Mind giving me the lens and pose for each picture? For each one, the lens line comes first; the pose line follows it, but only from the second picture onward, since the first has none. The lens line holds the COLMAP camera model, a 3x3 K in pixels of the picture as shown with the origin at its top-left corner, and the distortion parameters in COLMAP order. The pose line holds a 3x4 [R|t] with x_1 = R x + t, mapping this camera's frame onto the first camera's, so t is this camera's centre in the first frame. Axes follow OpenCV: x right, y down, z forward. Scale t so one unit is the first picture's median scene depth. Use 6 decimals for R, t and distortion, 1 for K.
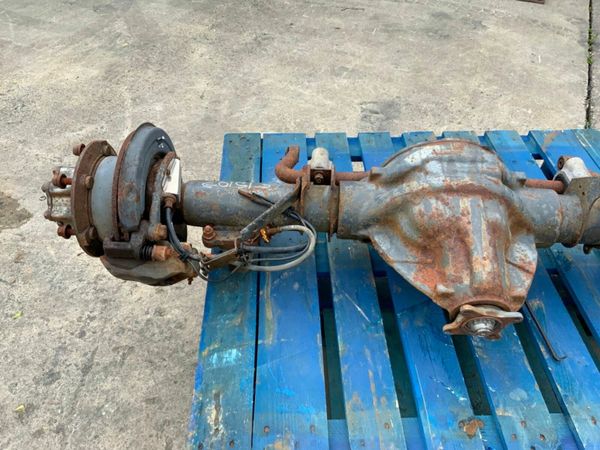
lens RADIAL K [[504.3, 0, 300.9], [0, 504.3, 225.1], [0, 0, 1]] dist [0.062500, -0.117766]
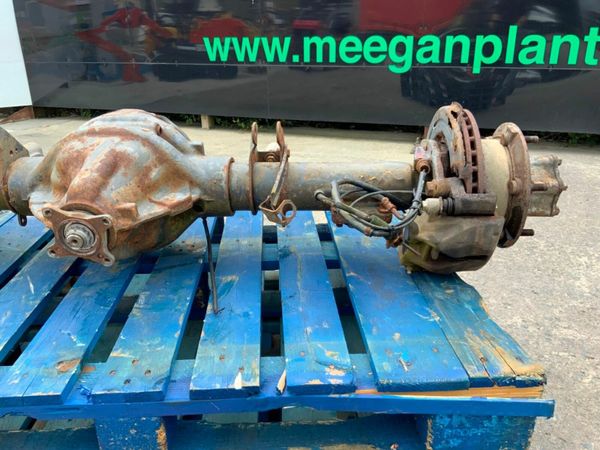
lens RADIAL K [[504.3, 0, 302.0], [0, 504.3, 225.3], [0, 0, 1]] dist [0.062500, -0.117766]
pose [[0.999658, -0.025151, 0.007145, 0.665105], [0.025963, 0.922540, -0.385026, 0.478359], [0.003093, 0.385080, 0.922878, 0.126008]]
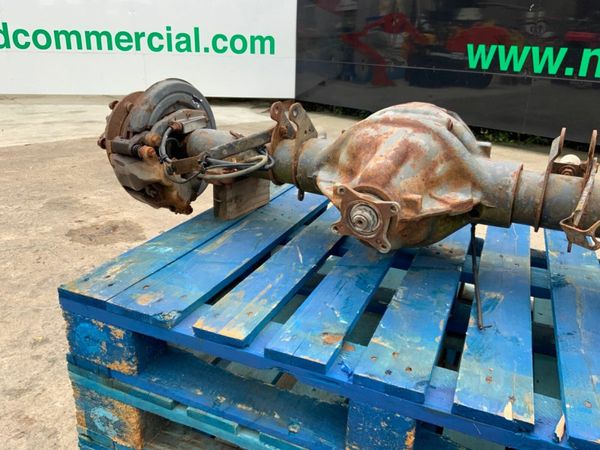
lens RADIAL K [[504.3, 0, 296.5], [0, 504.3, 222.1], [0, 0, 1]] dist [0.062500, -0.117766]
pose [[0.900005, 0.163989, -0.403856, 0.549739], [-0.314228, 0.886217, -0.340412, 0.494159], [0.302080, 0.433275, 0.849129, 0.148553]]
